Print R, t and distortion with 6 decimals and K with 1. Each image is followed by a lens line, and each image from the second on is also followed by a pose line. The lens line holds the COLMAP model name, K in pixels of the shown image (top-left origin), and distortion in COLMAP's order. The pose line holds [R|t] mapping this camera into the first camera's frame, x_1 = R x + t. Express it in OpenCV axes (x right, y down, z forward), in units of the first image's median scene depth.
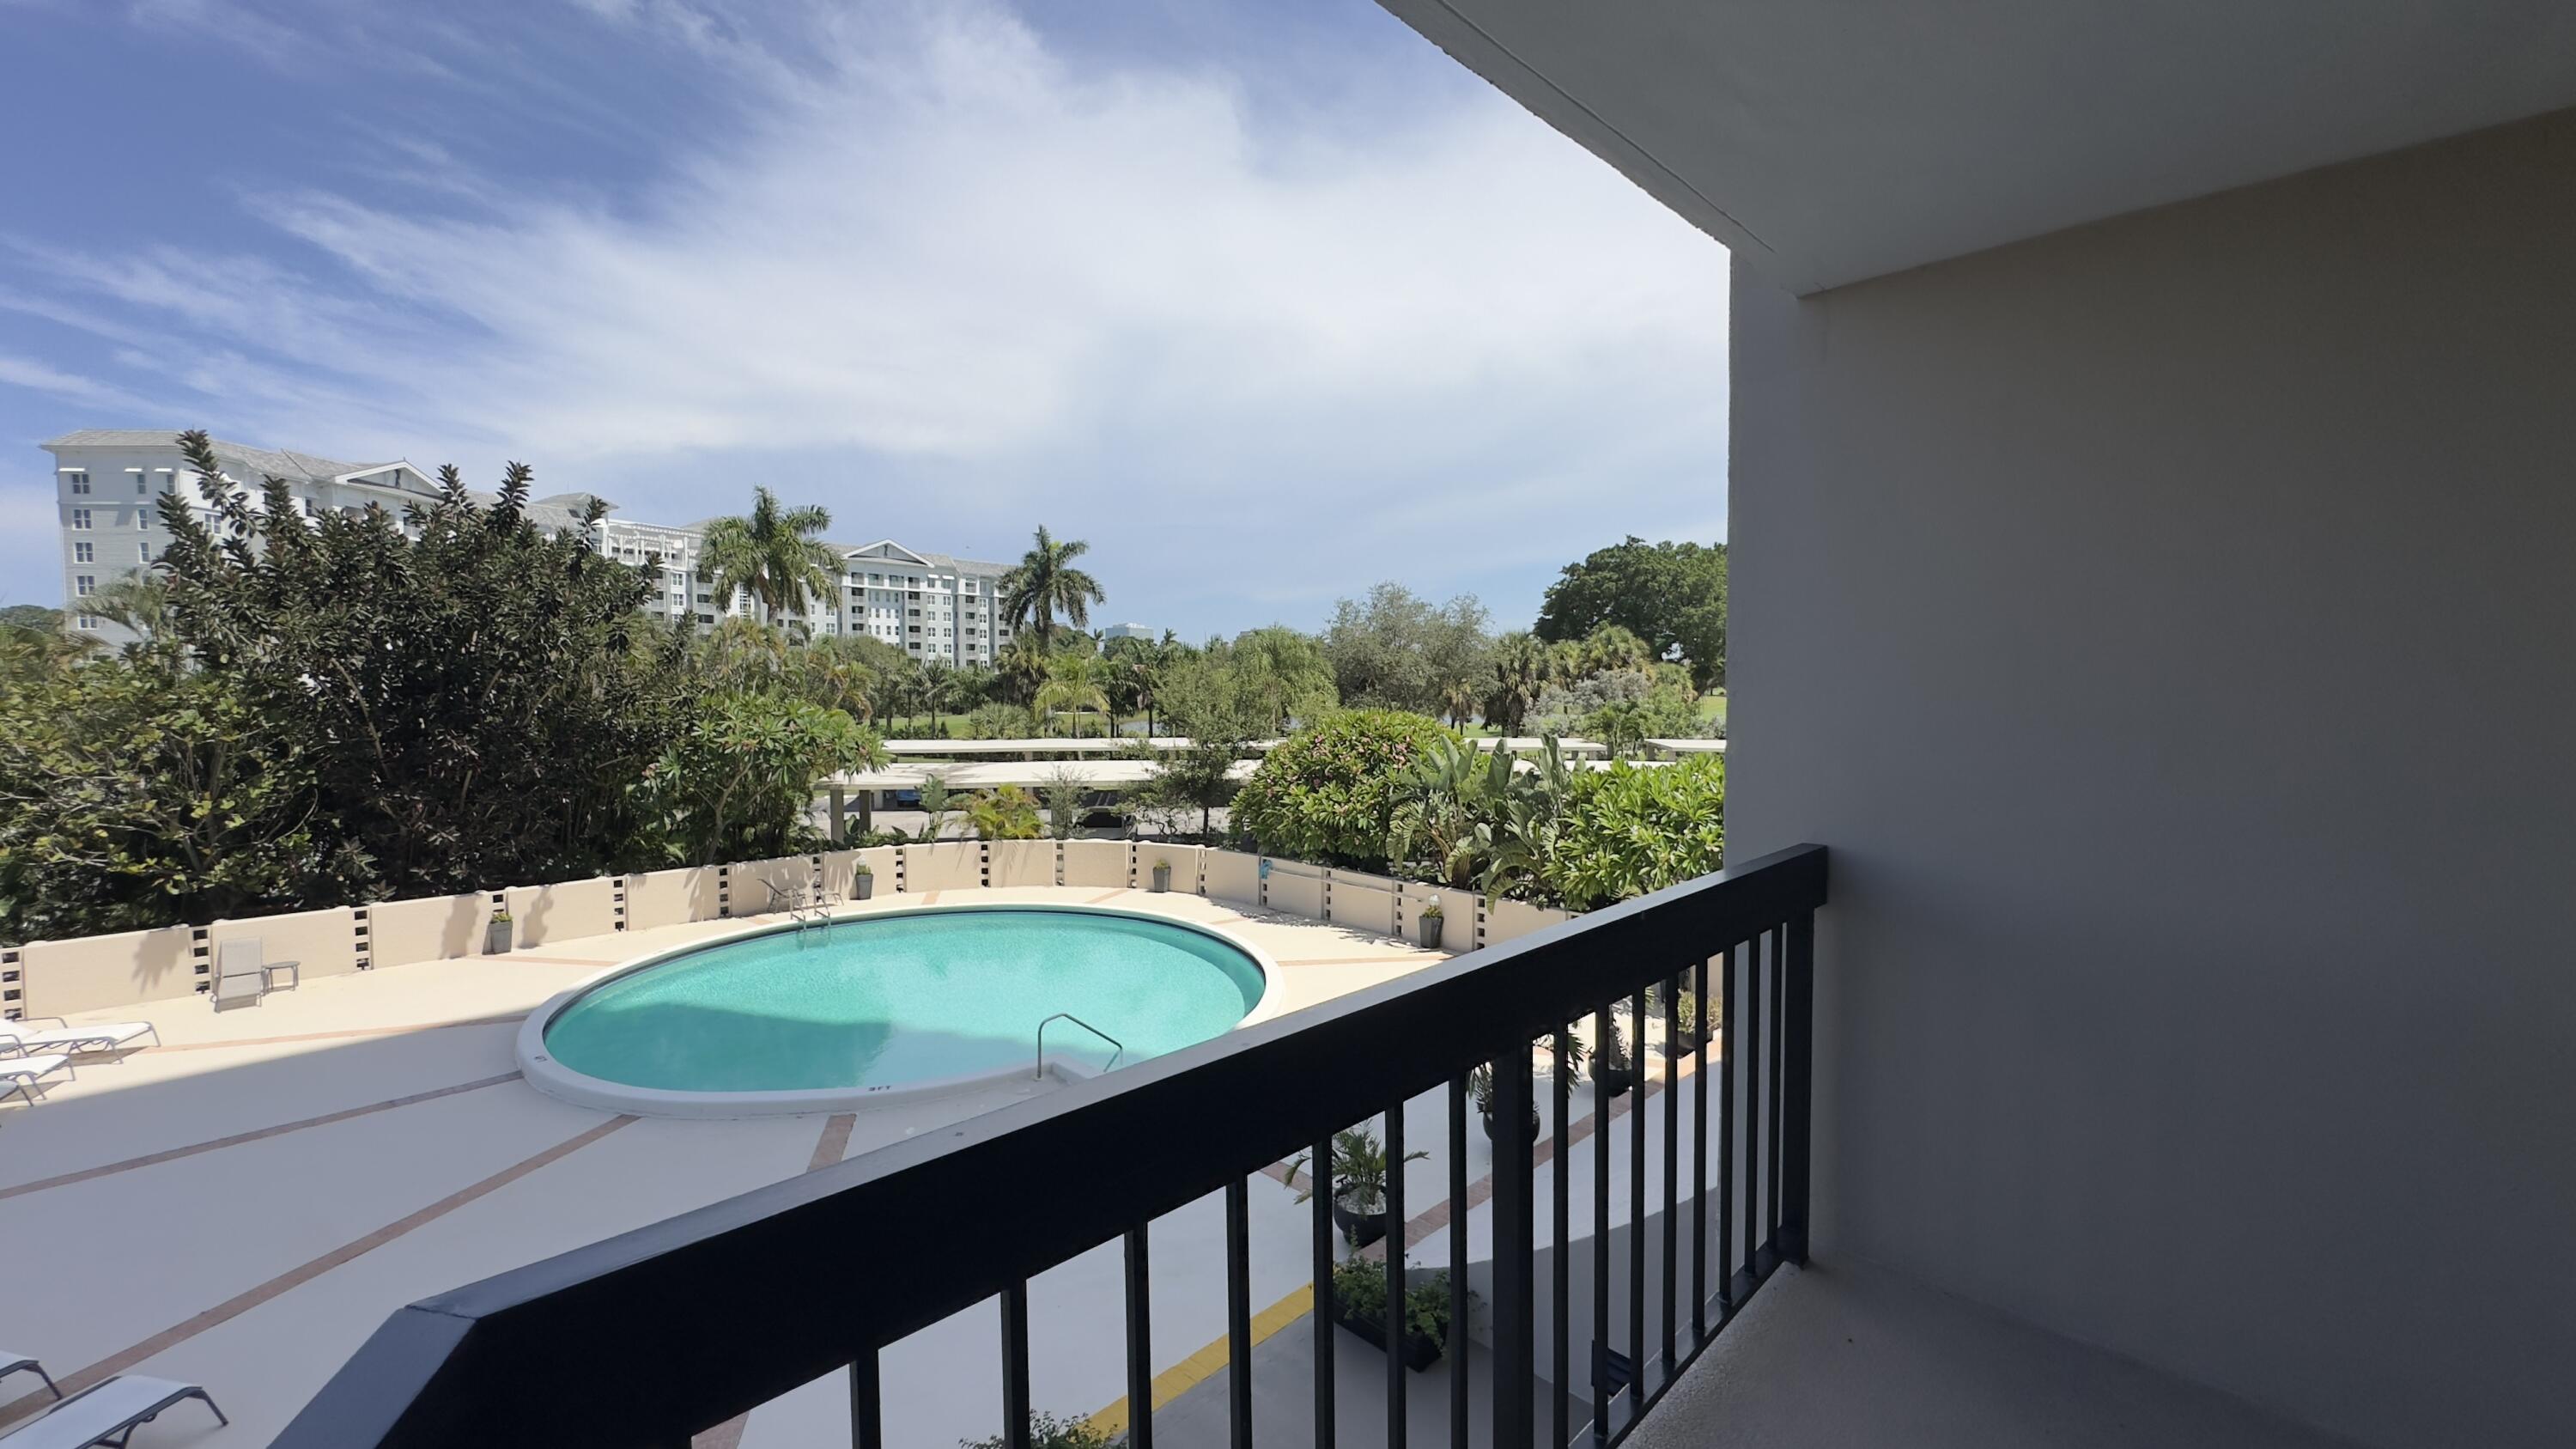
lens RADIAL K [[1028.2, 0, 1285.2], [0, 1028.2, 723.9], [0, 0, 1]] dist [-0.006385, 0.001890]
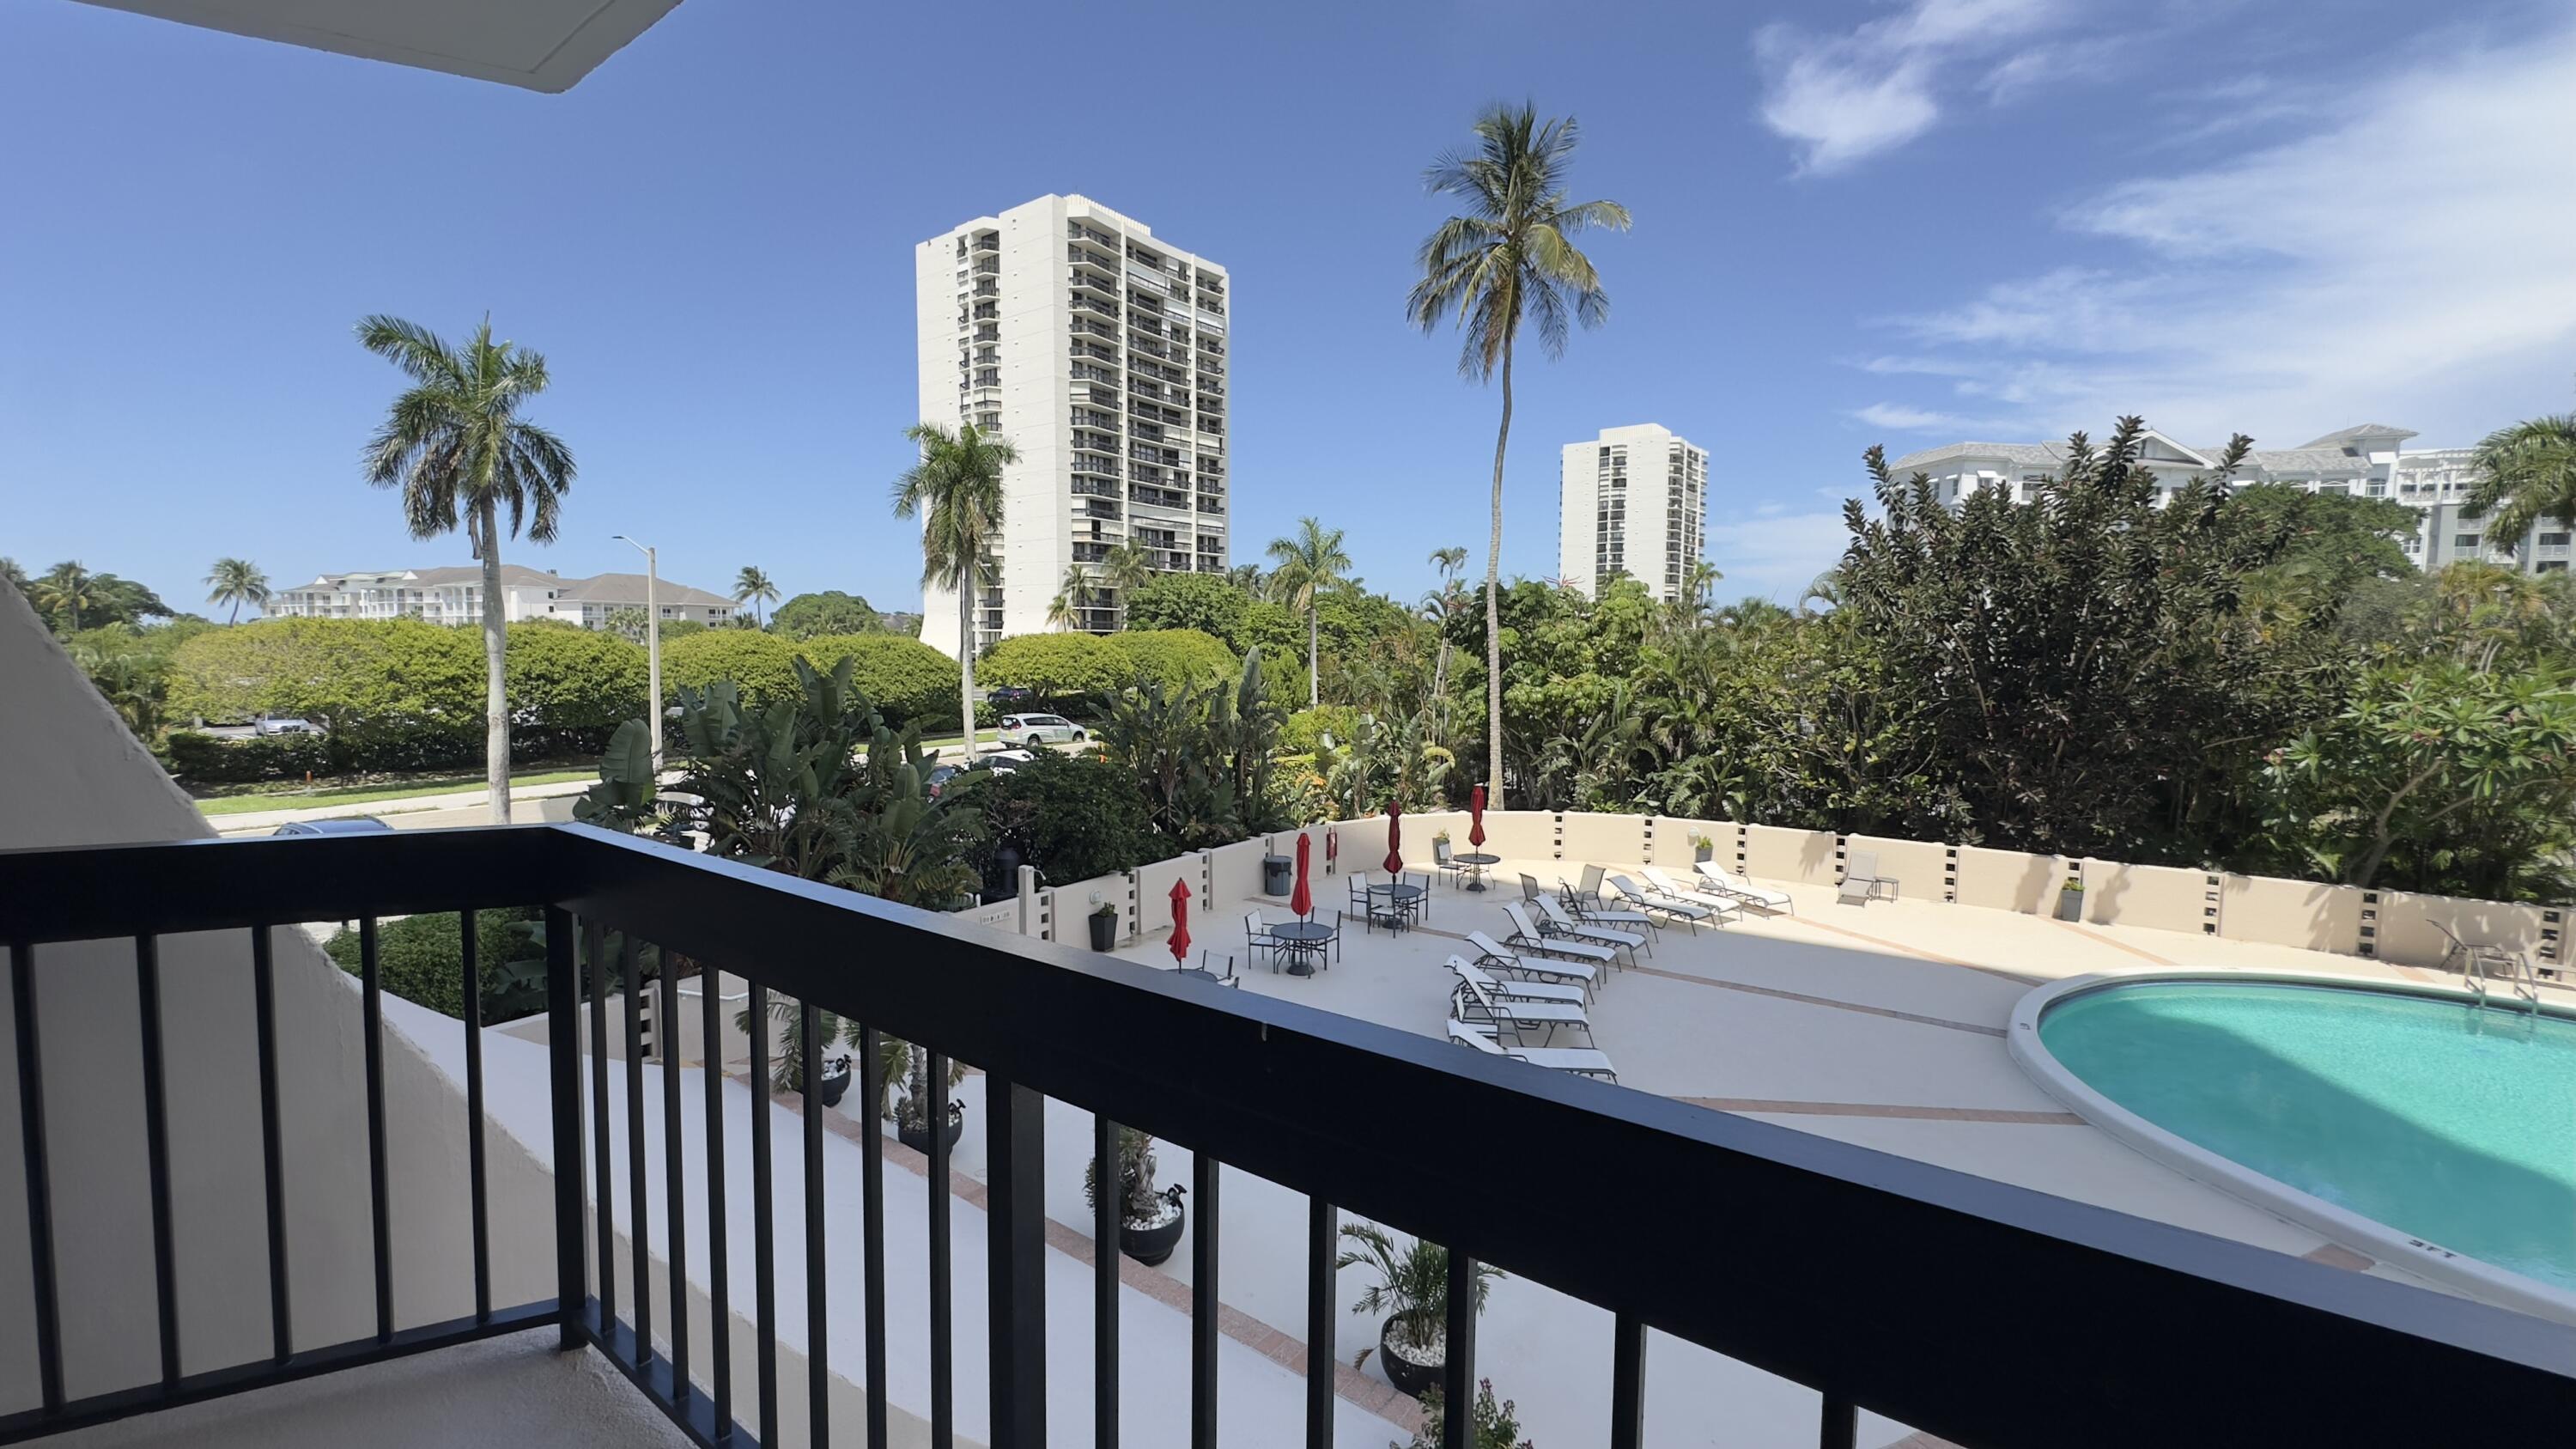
lens RADIAL K [[1025.6, 0, 1285.1], [0, 1025.6, 726.3], [0, 0, 1]] dist [-0.002454, 0.000394]
pose [[0.155776, 0.081409, -0.984432, 0.076946], [-0.049616, 0.995985, 0.074514, -0.000372], [0.986546, 0.037236, 0.159189, 0.083959]]
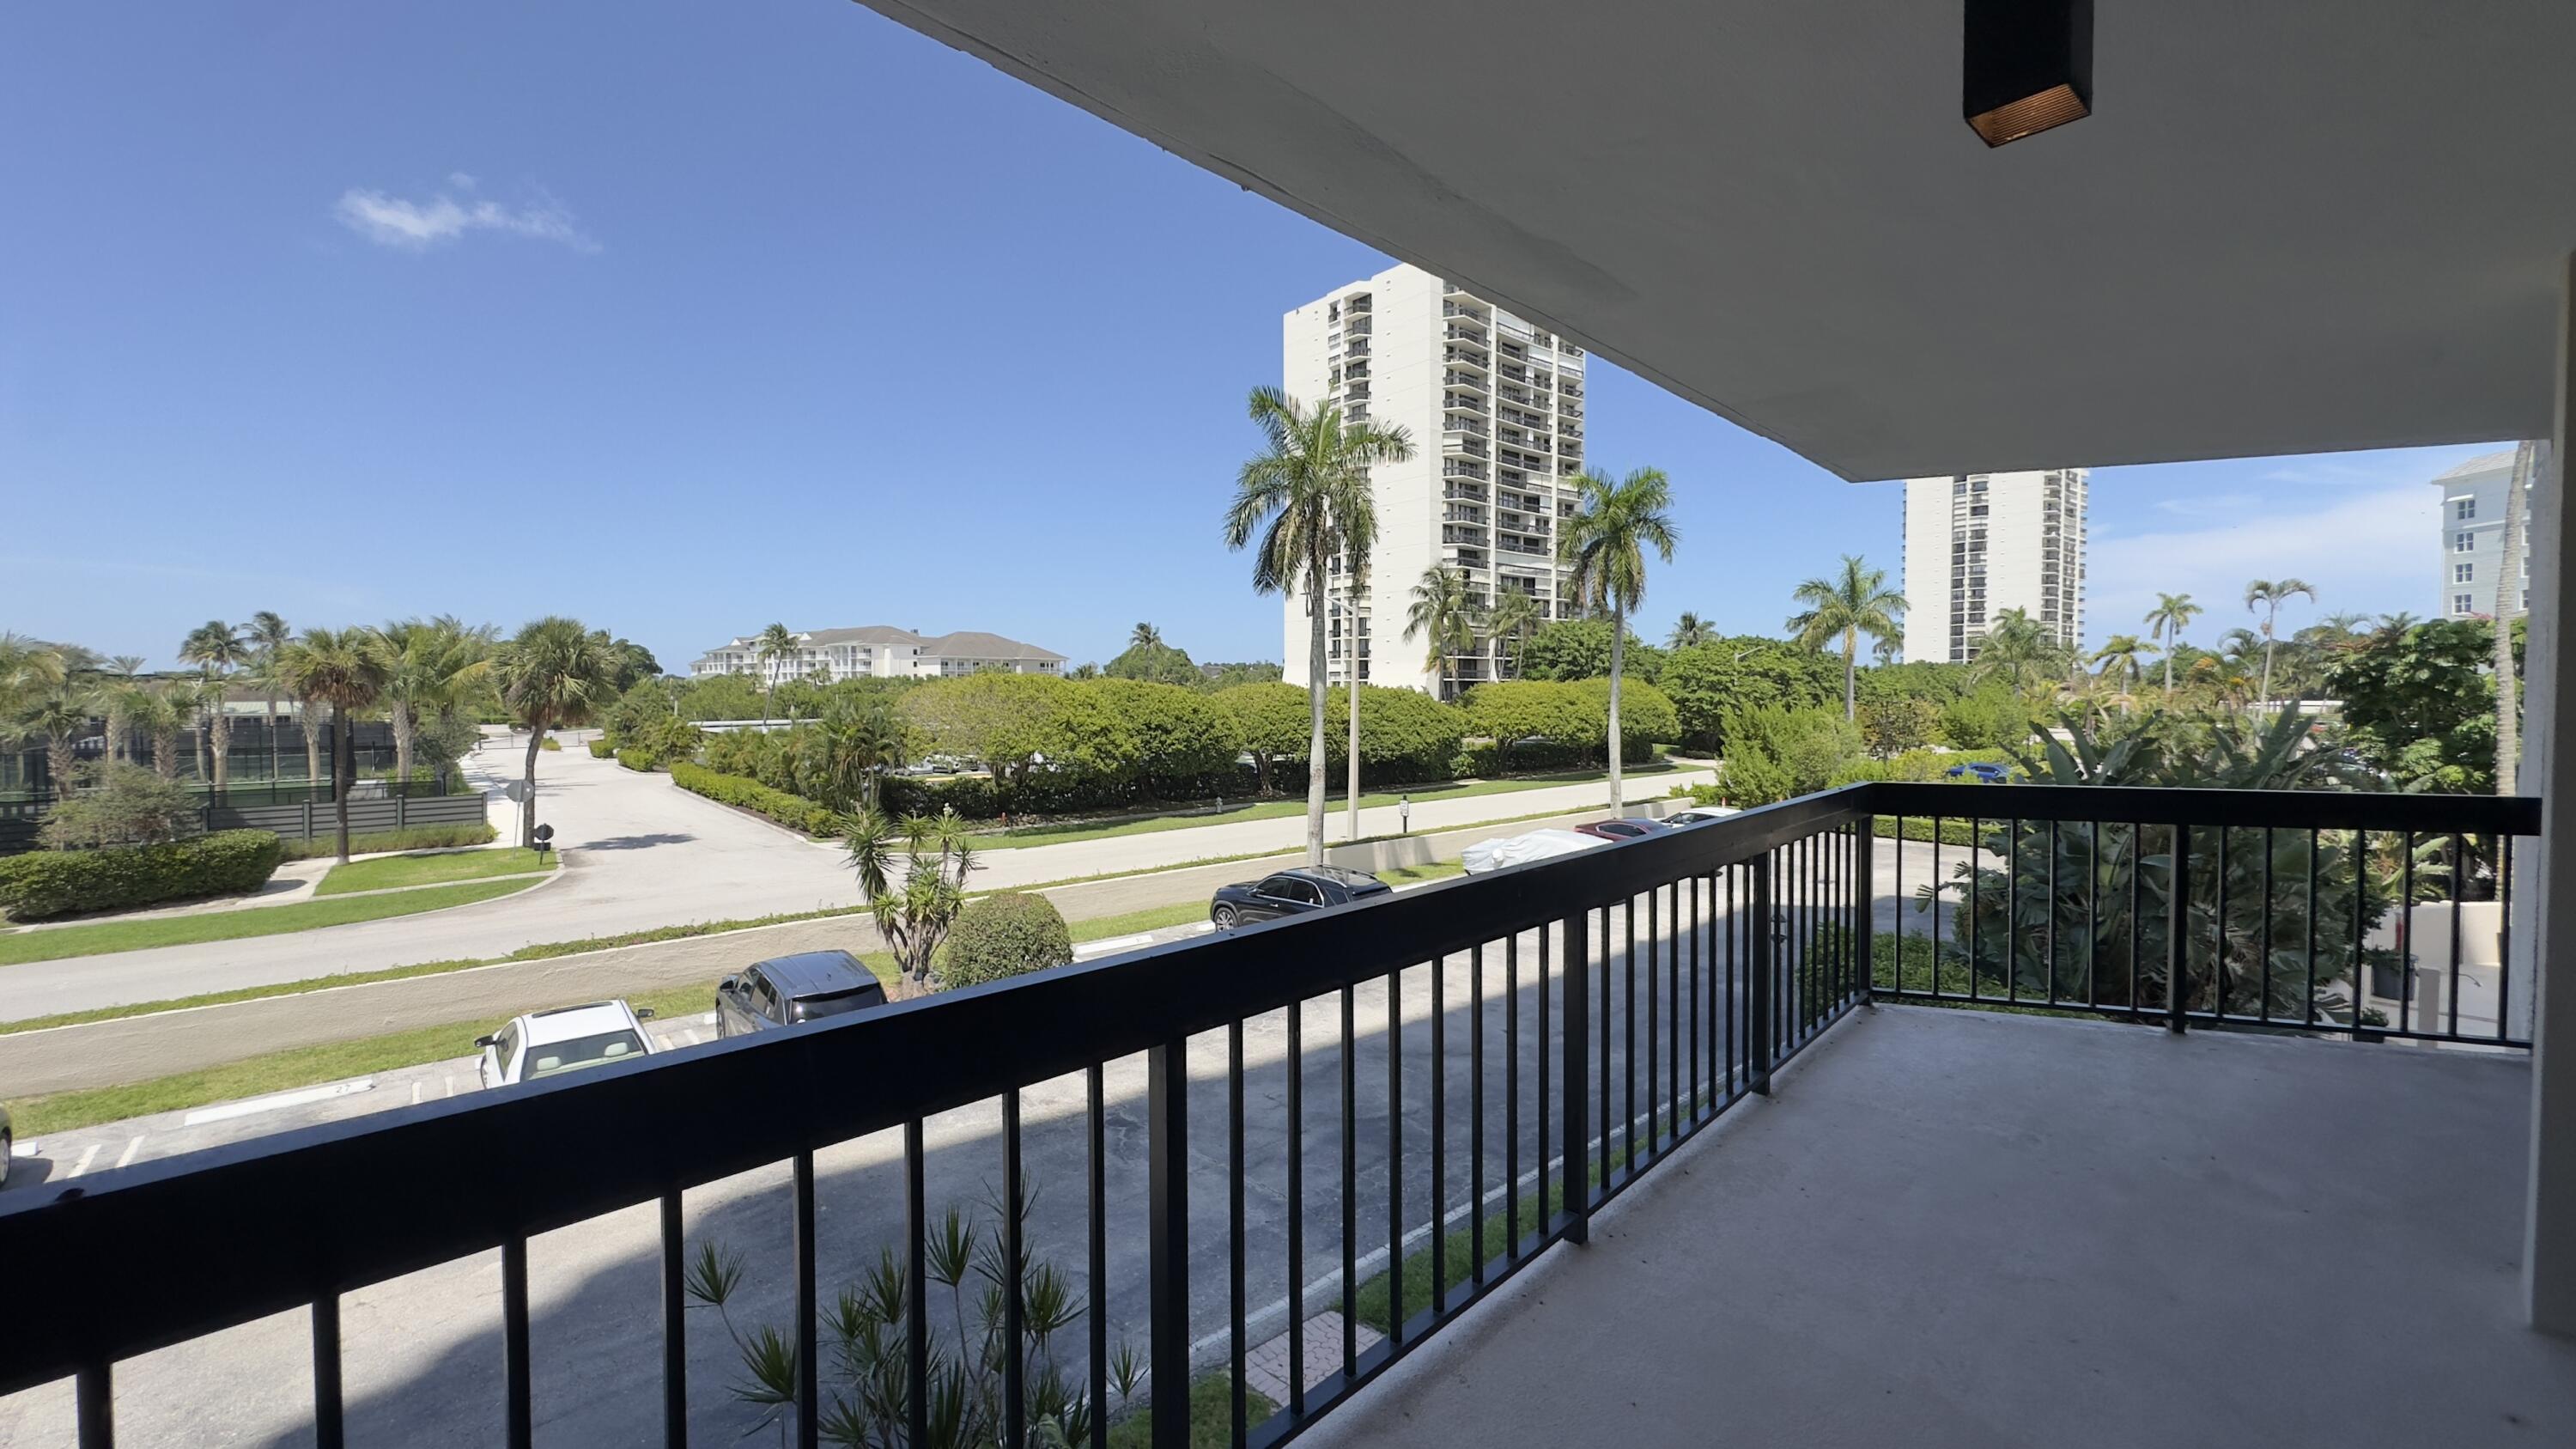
lens RADIAL K [[1029.2, 0, 1291.3], [0, 1029.2, 724.7], [0, 0, 1]] dist [-0.002106, -0.000305]
pose [[-0.066353, 0.033601, -0.997230, -0.017201], [-0.043896, 0.998367, 0.036560, 0.029518], [0.996830, 0.046200, -0.064769, -0.649538]]
